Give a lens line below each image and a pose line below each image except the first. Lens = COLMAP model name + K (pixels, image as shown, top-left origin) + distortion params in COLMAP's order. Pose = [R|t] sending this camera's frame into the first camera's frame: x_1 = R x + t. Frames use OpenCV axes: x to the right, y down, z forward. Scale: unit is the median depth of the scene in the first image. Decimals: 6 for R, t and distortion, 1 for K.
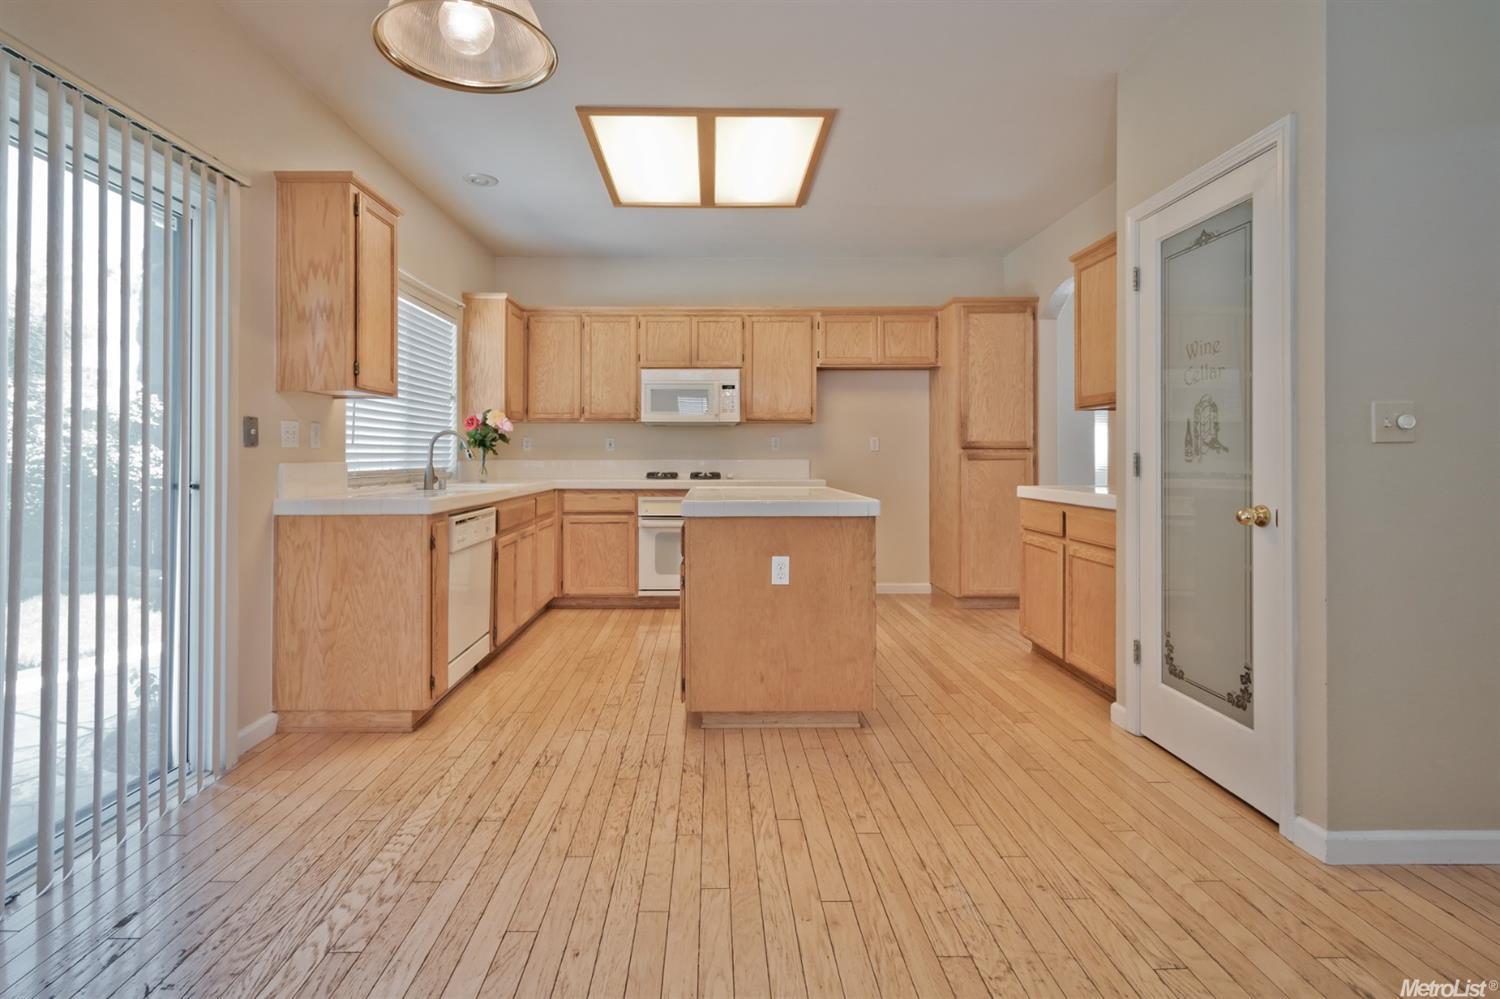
lens RADIAL K [[703.7, 0, 734.0], [0, 703.7, 453.4], [0, 0, 1]] dist [0.001530, 0.000752]
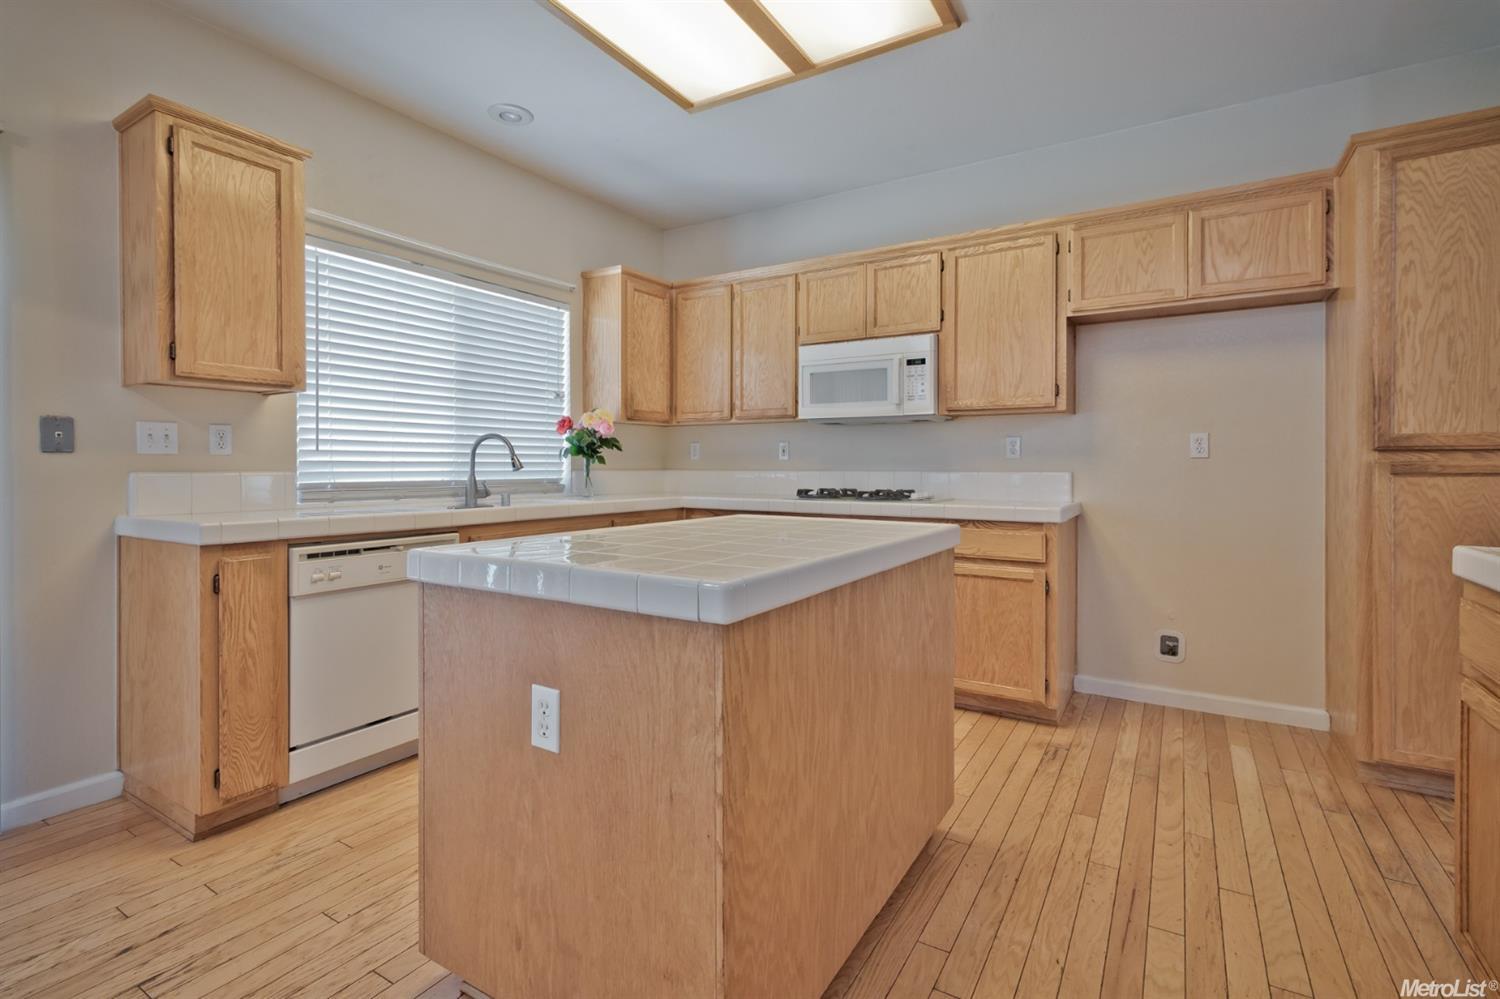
lens RADIAL K [[703.7, 0, 745.2], [0, 703.7, 469.9], [0, 0, 1]] dist [0.001530, 0.000752]
pose [[0.841201, 0.004209, -0.540706, 0.399271], [-0.000329, 0.999974, 0.007271, 0.004335], [0.540722, -0.005939, 0.841180, 0.663522]]
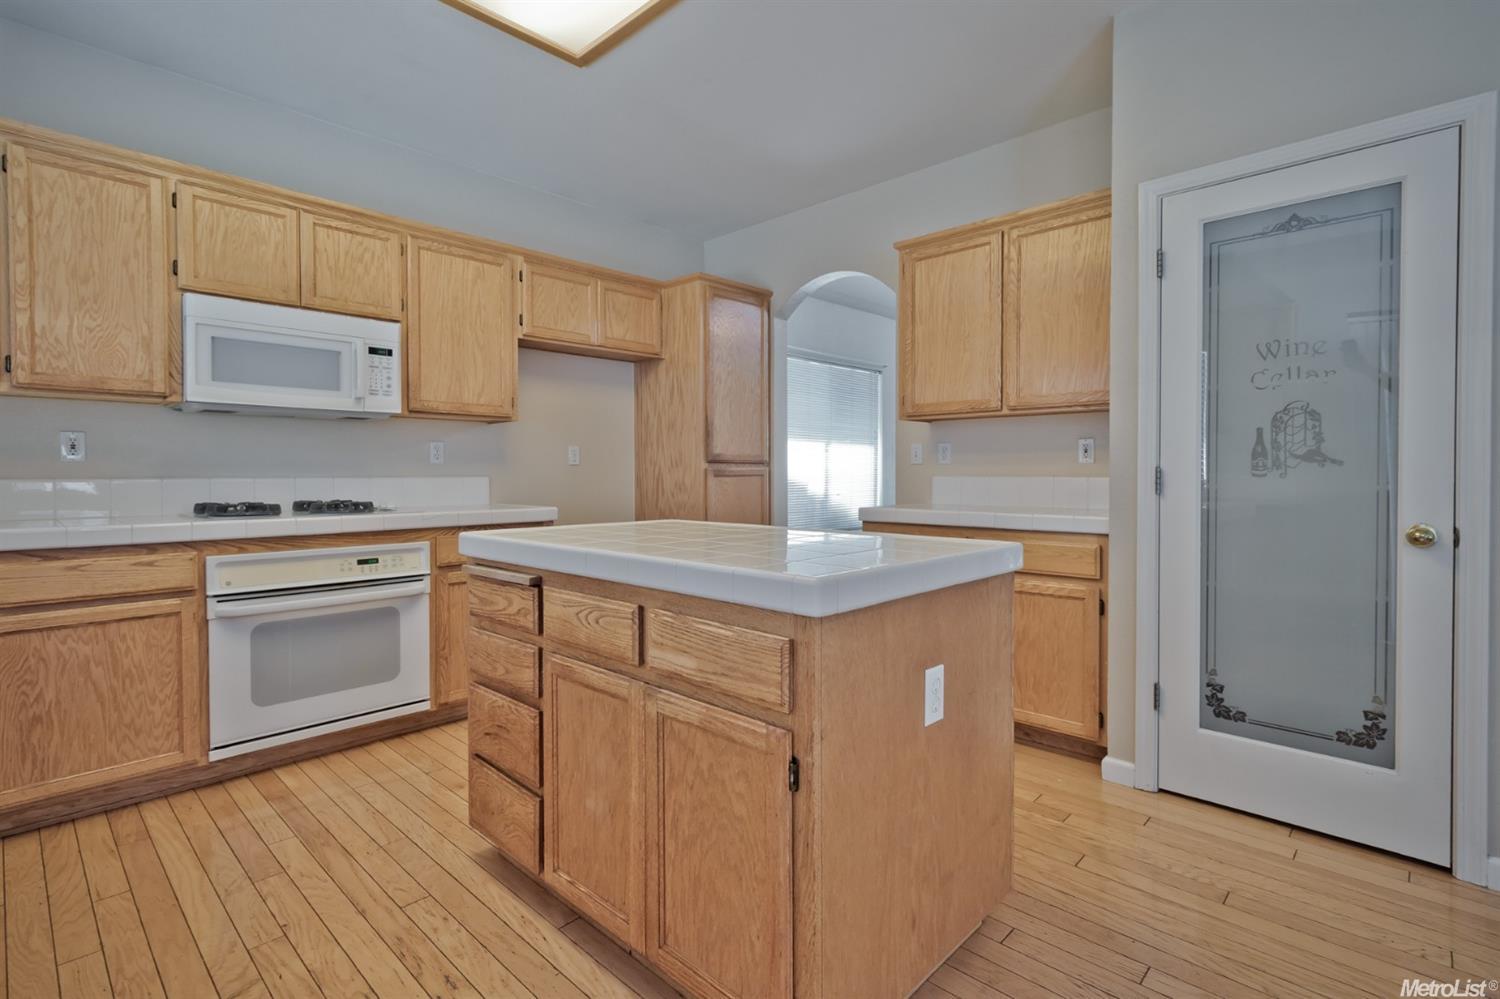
lens RADIAL K [[703.7, 0, 749.8], [0, 703.7, 486.0], [0, 0, 1]] dist [0.001530, 0.000752]
pose [[0.709584, -0.013341, 0.704495, -0.370294], [-0.001532, 0.999789, 0.020476, 0.005577], [-0.704620, -0.015609, 0.709414, 0.706339]]
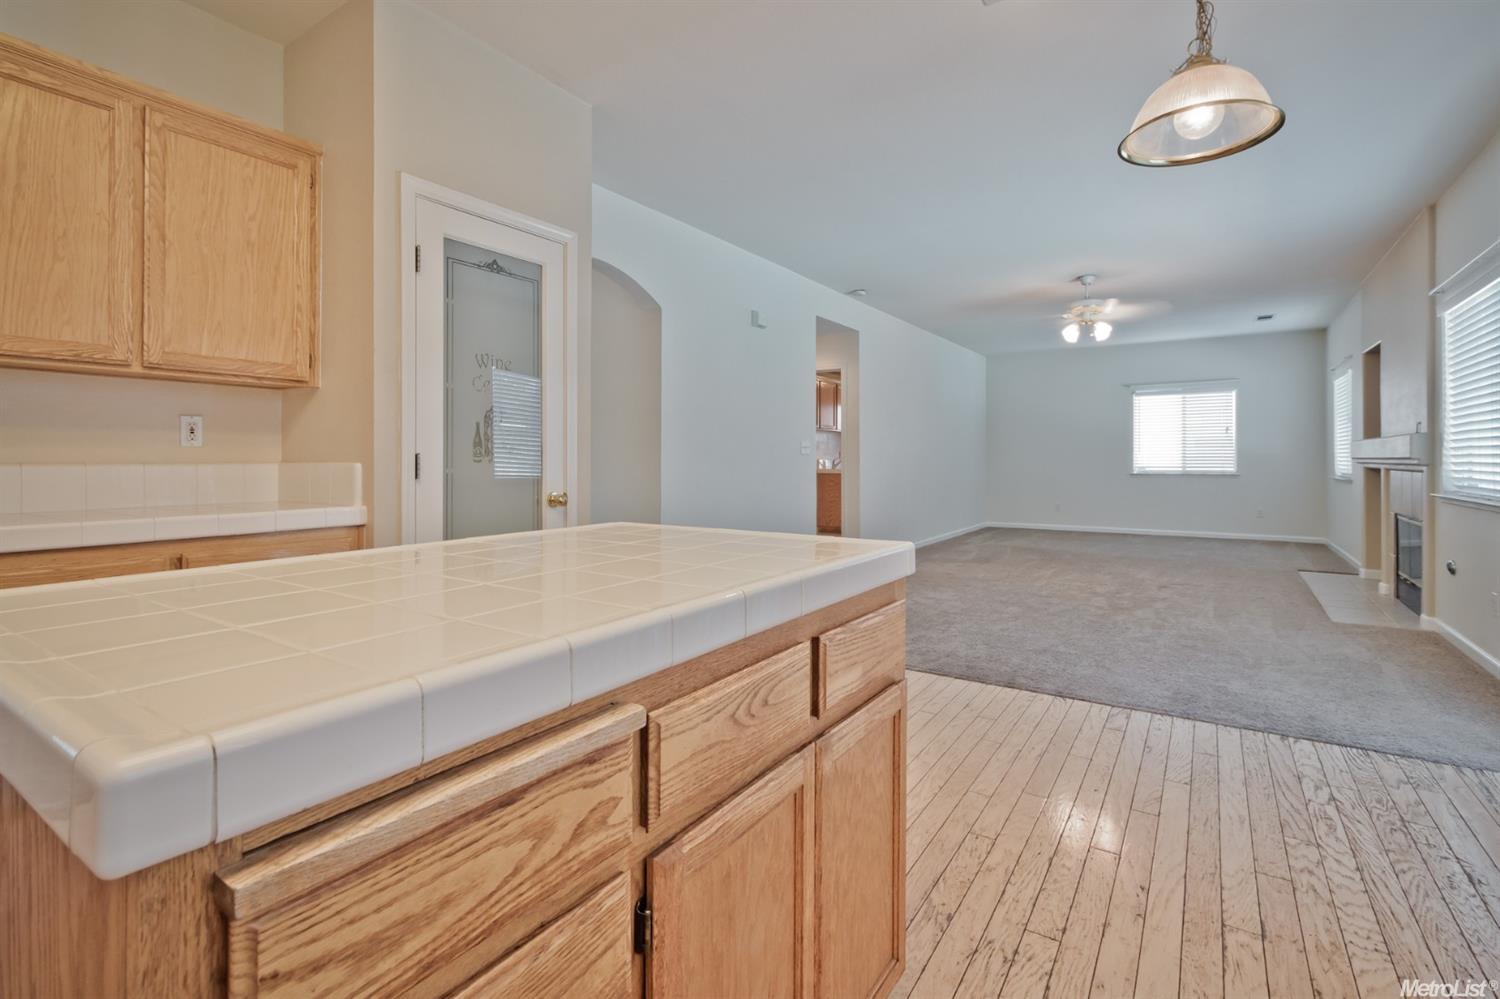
lens RADIAL K [[703.7, 0, 713.5], [0, 703.7, 452.3], [0, 0, 1]] dist [0.001530, 0.000752]
pose [[-0.798626, 0.010103, 0.601742, -0.253071], [0.000795, 0.999876, -0.015734, 0.012141], [-0.601827, -0.012087, -0.798535, 1.412298]]
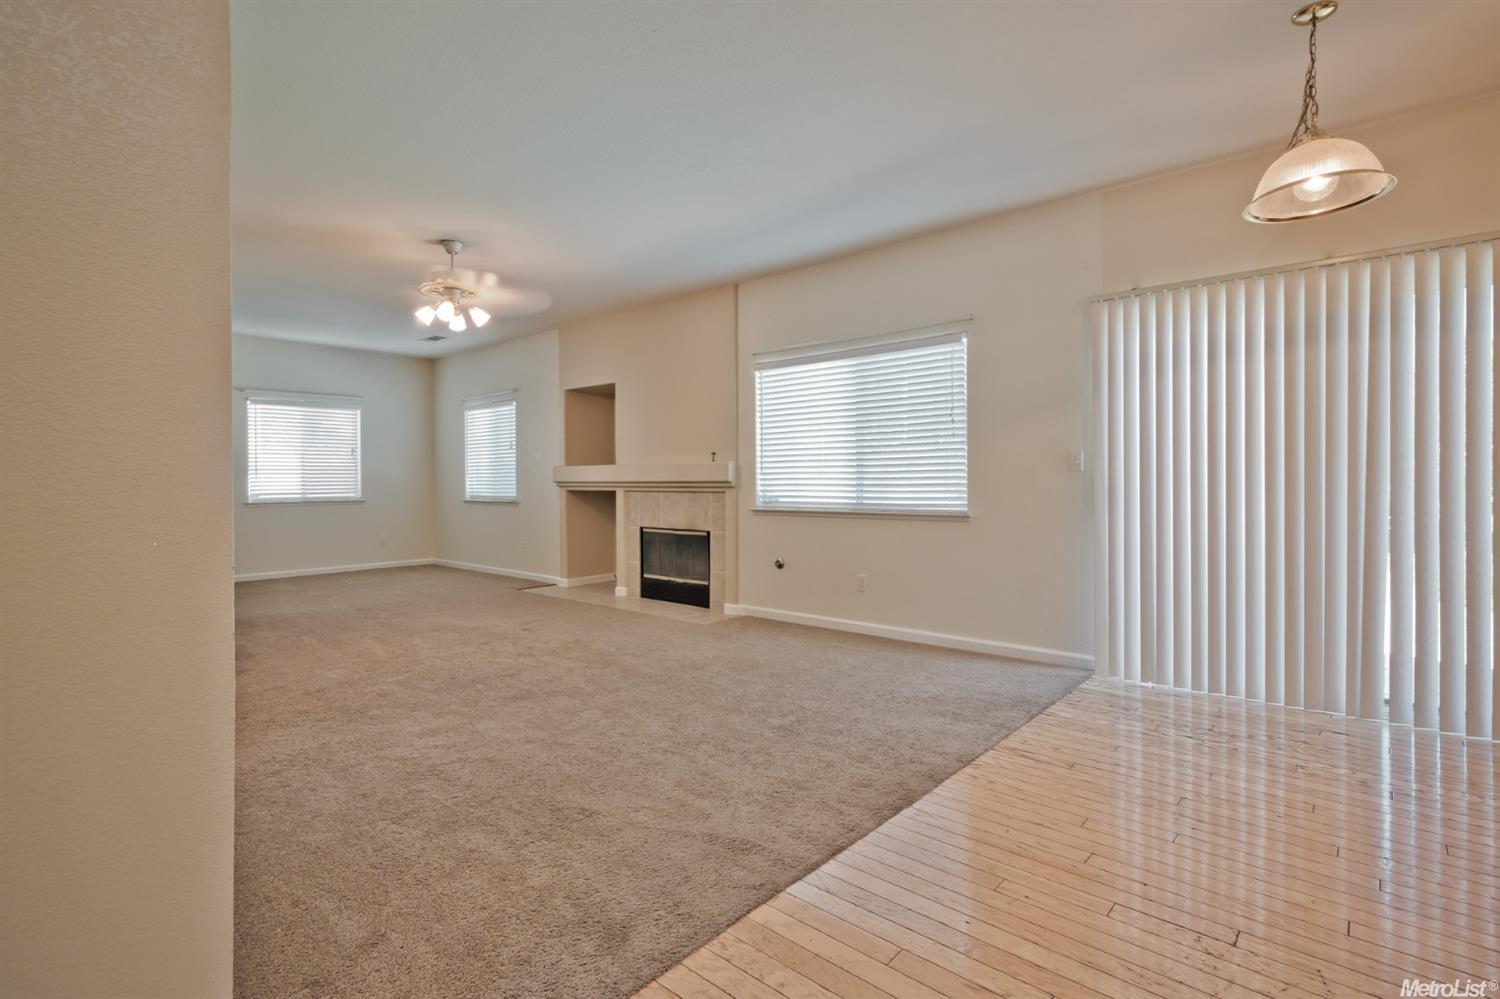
lens RADIAL K [[703.7, 0, 738.0], [0, 703.7, 483.1], [0, 0, 1]] dist [0.001530, 0.000752]
pose [[-0.681931, 0.005527, -0.731395, 0.835144], [0.008246, 0.999966, -0.000131, 0.005705], [0.731370, -0.006120, -0.681954, 0.632160]]
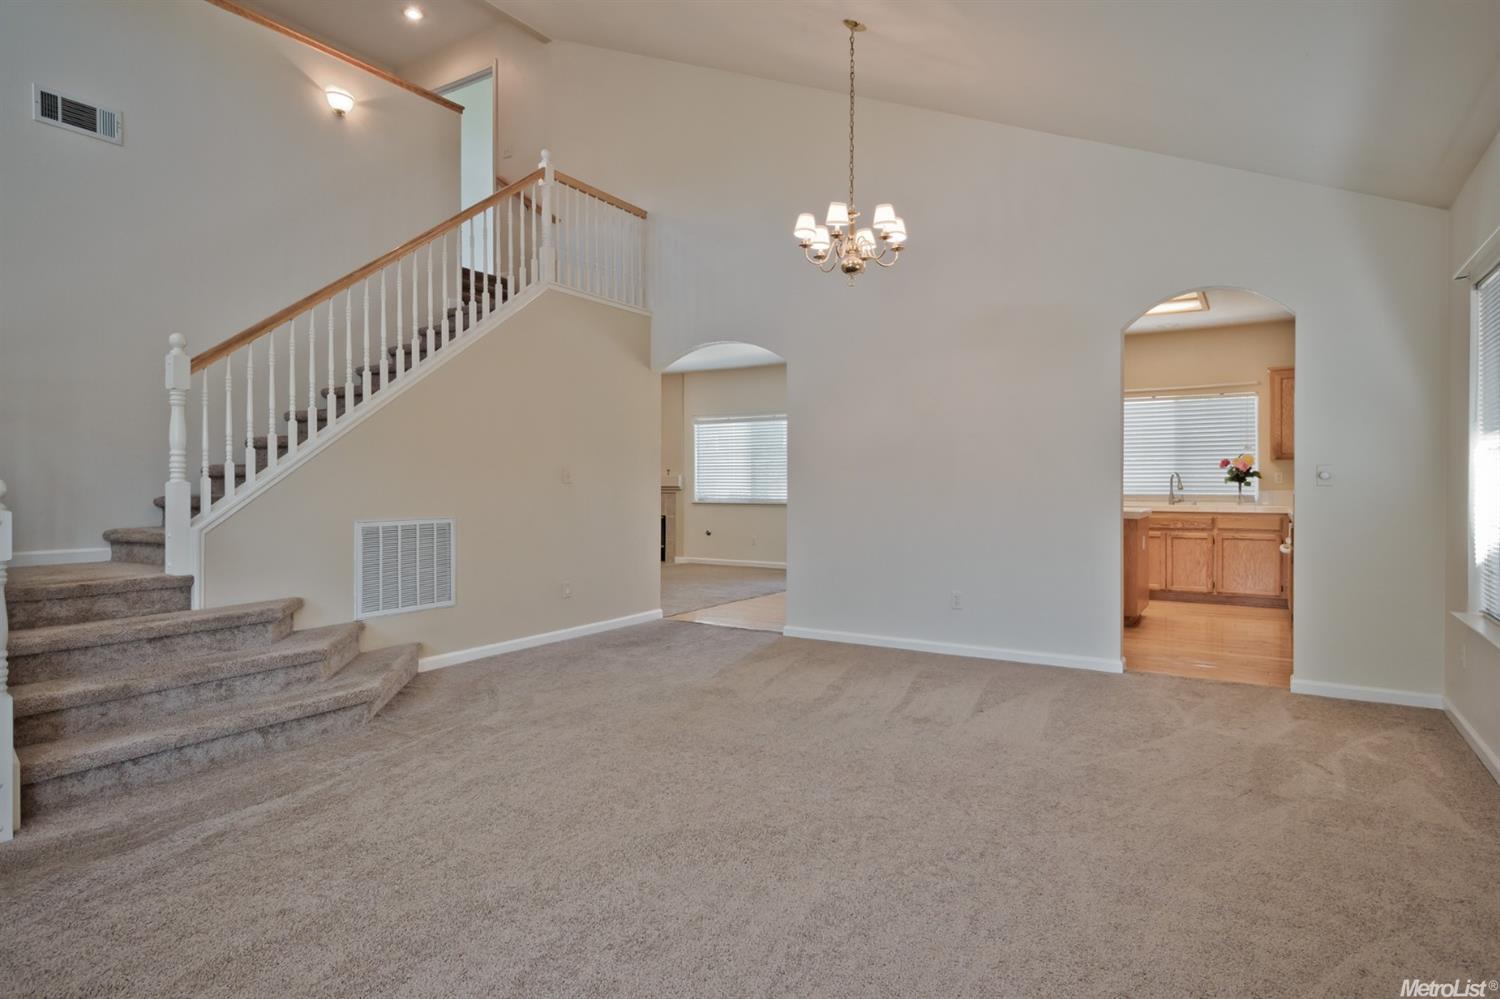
lens RADIAL K [[834.6, 0, 748.3], [0, 834.6, 484.4], [0, 0, 1]] dist [0.013602, 0.000004]
pose [[-0.548814, 0.000312, -0.835944, 2.569580], [0.003095, 0.999994, -0.001659, -0.002478], [0.835939, -0.003498, -0.548812, 1.750859]]
